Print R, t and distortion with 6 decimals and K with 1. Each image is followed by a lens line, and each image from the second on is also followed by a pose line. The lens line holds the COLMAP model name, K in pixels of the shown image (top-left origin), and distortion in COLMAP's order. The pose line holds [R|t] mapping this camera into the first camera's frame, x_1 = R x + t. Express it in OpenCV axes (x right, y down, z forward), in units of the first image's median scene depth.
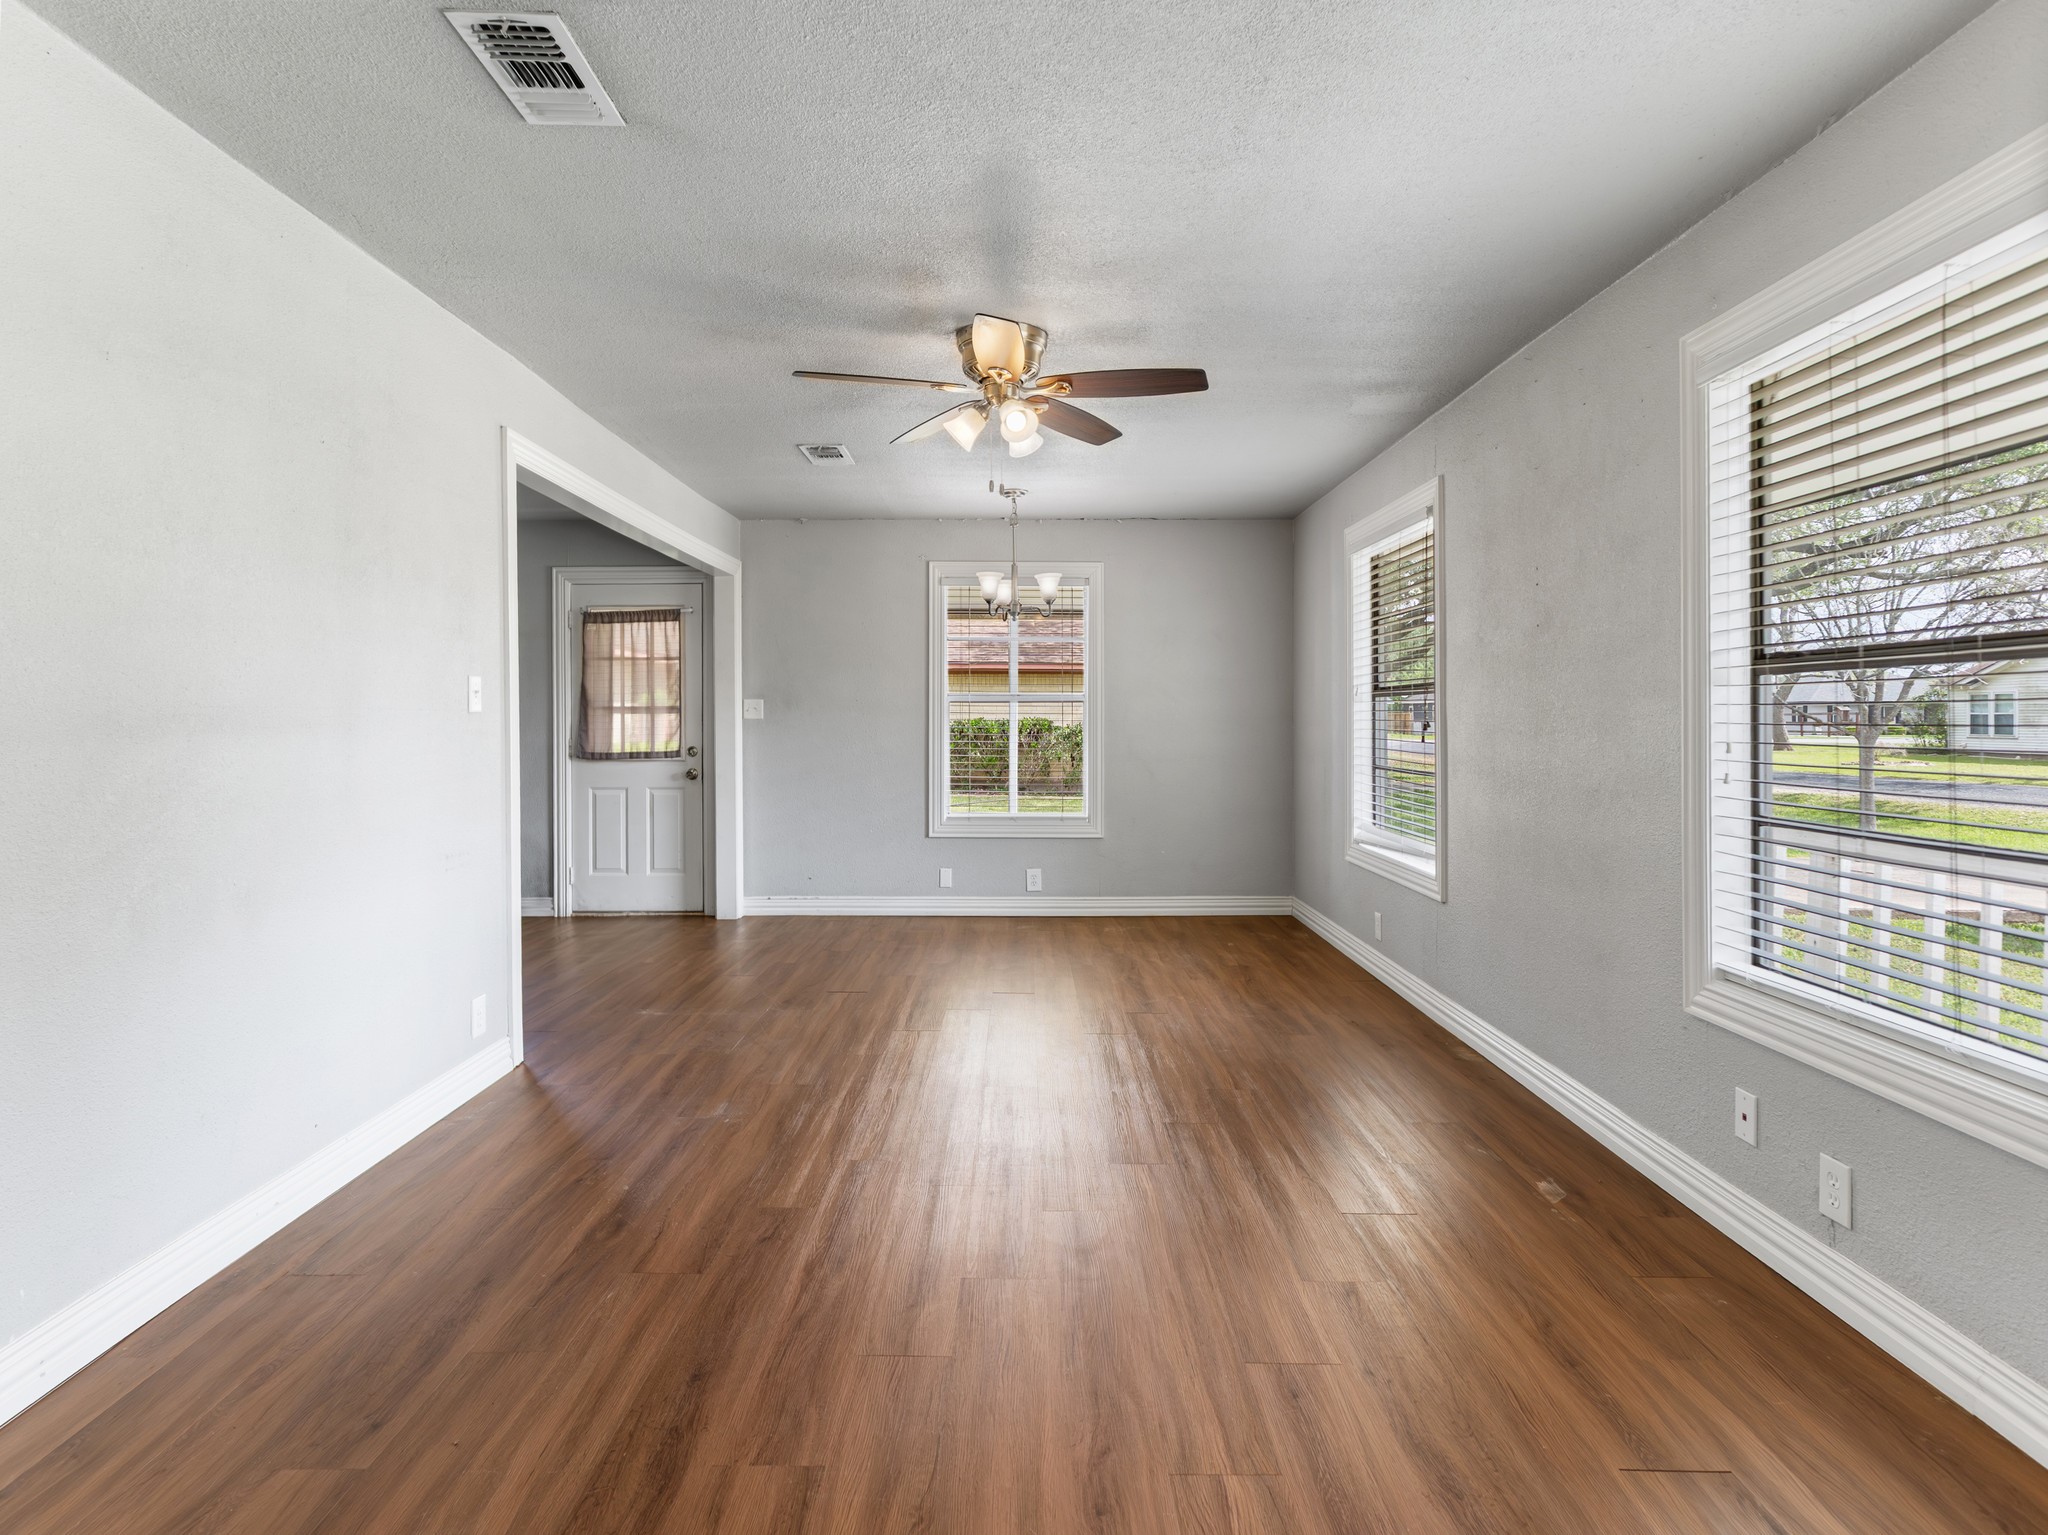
lens RADIAL K [[1102.8, 0, 1023.2], [0, 1102.8, 689.9], [0, 0, 1]] dist [-0.002443, -0.001460]
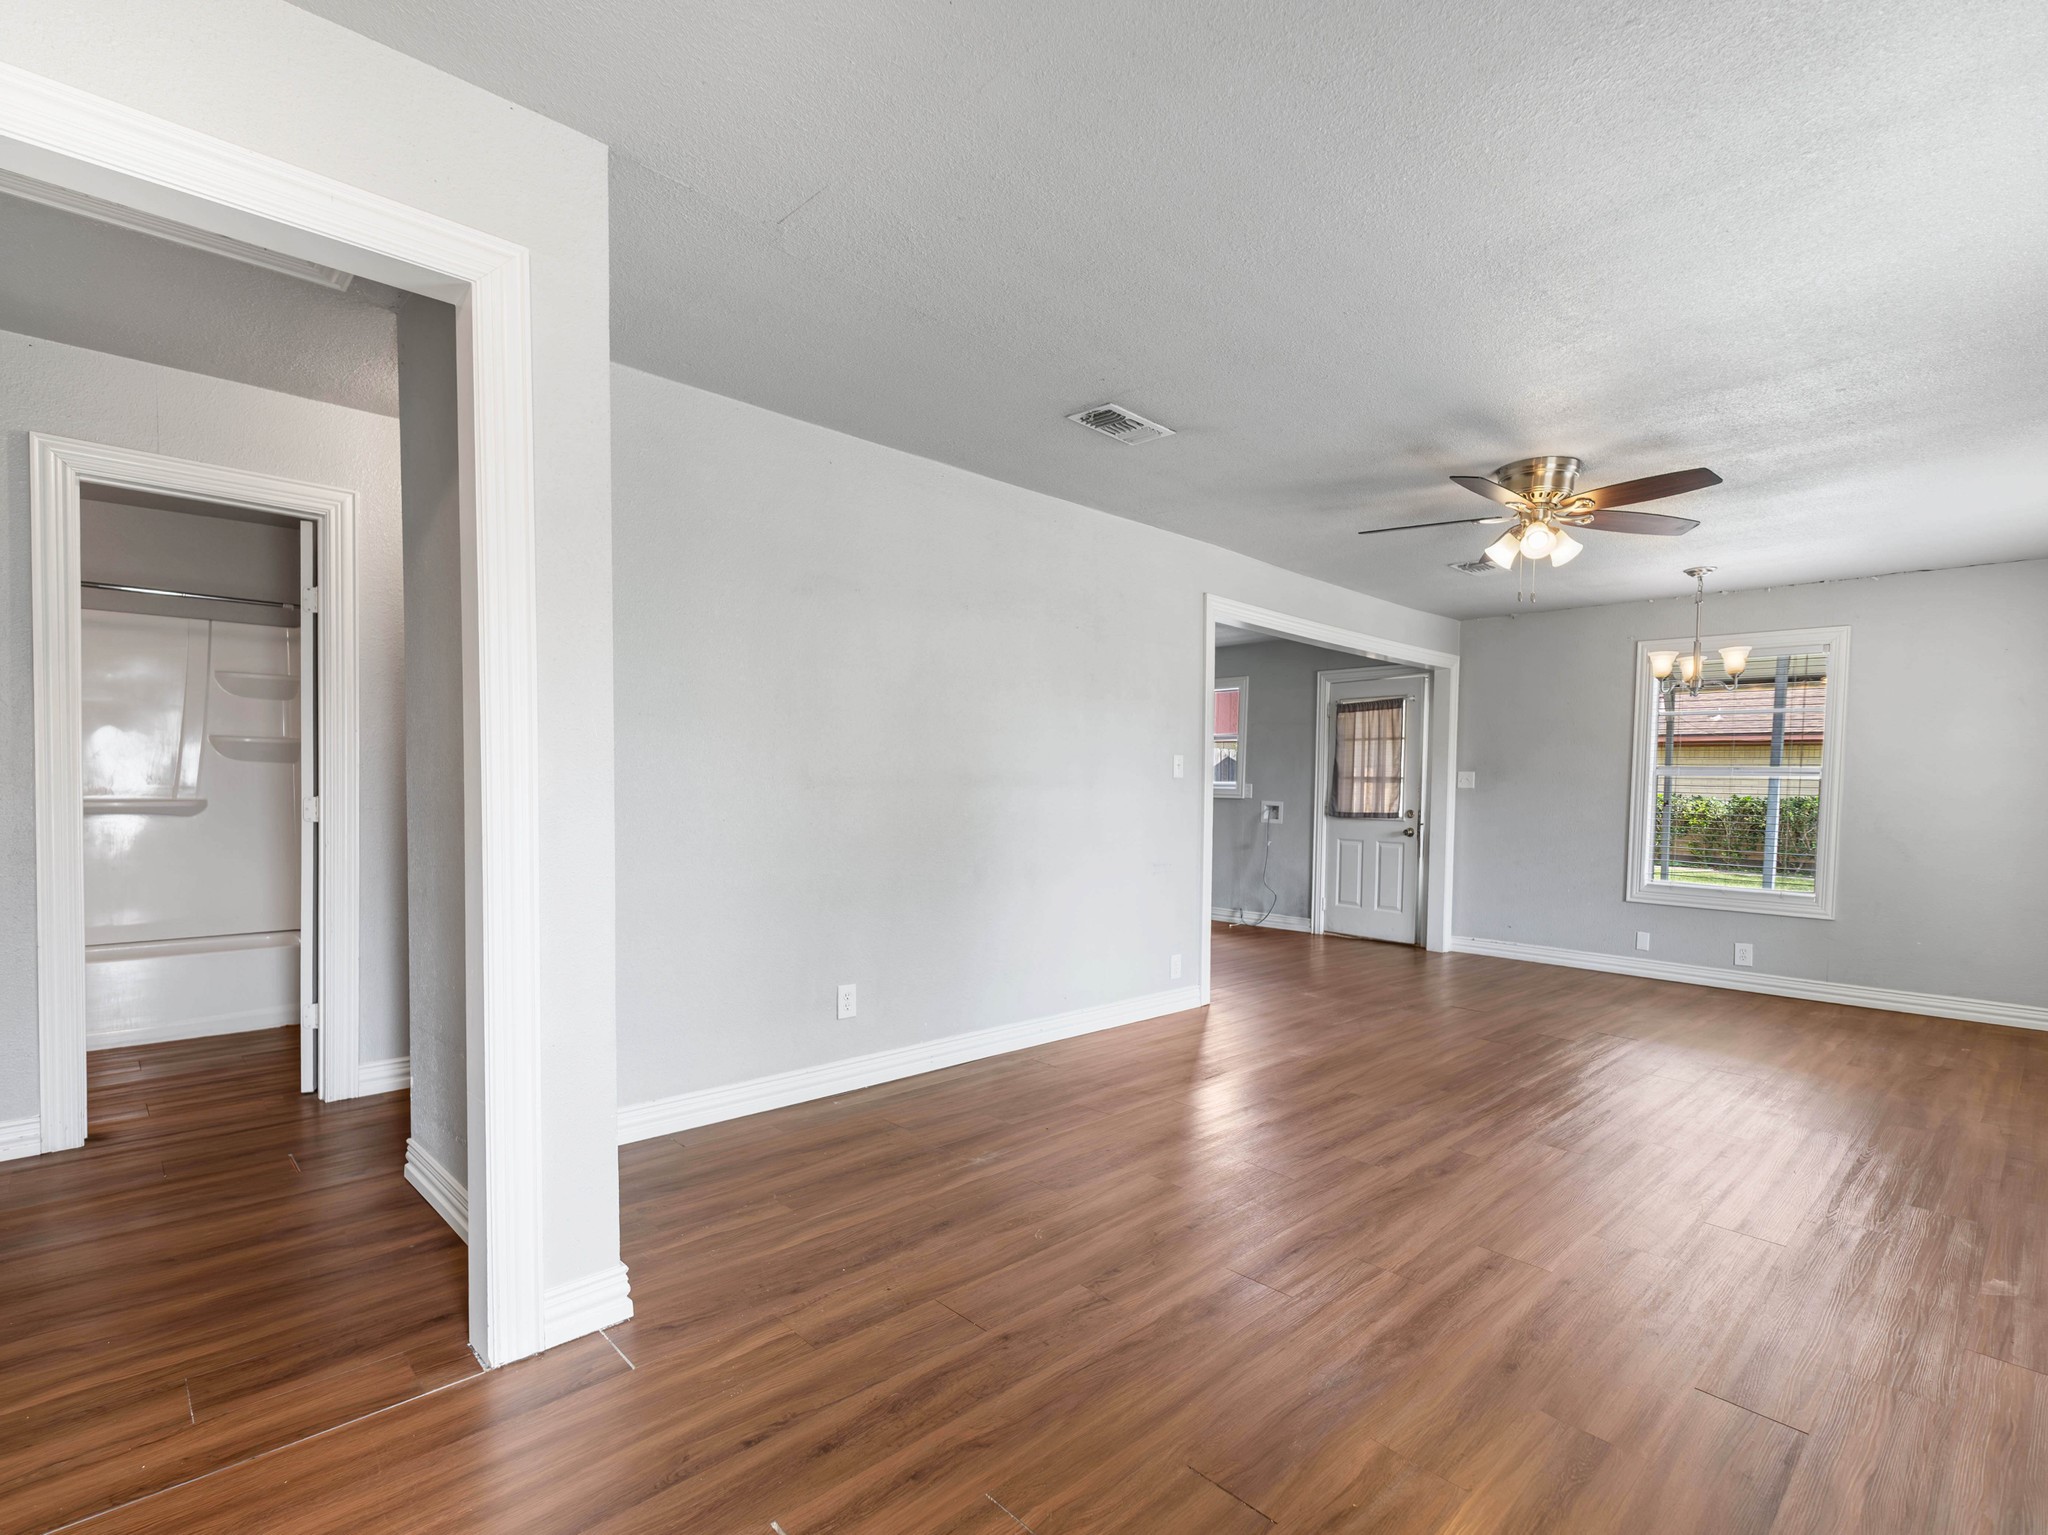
lens RADIAL K [[971.9, 0, 1024.0], [0, 971.9, 767.5], [0, 0, 1]] dist [-0.000296, -0.000059]
pose [[0.694051, 0.000792, -0.719926, 0.186567], [0.001749, 0.999995, 0.002786, 0.000466], [0.719924, -0.003193, 0.694046, -0.071624]]
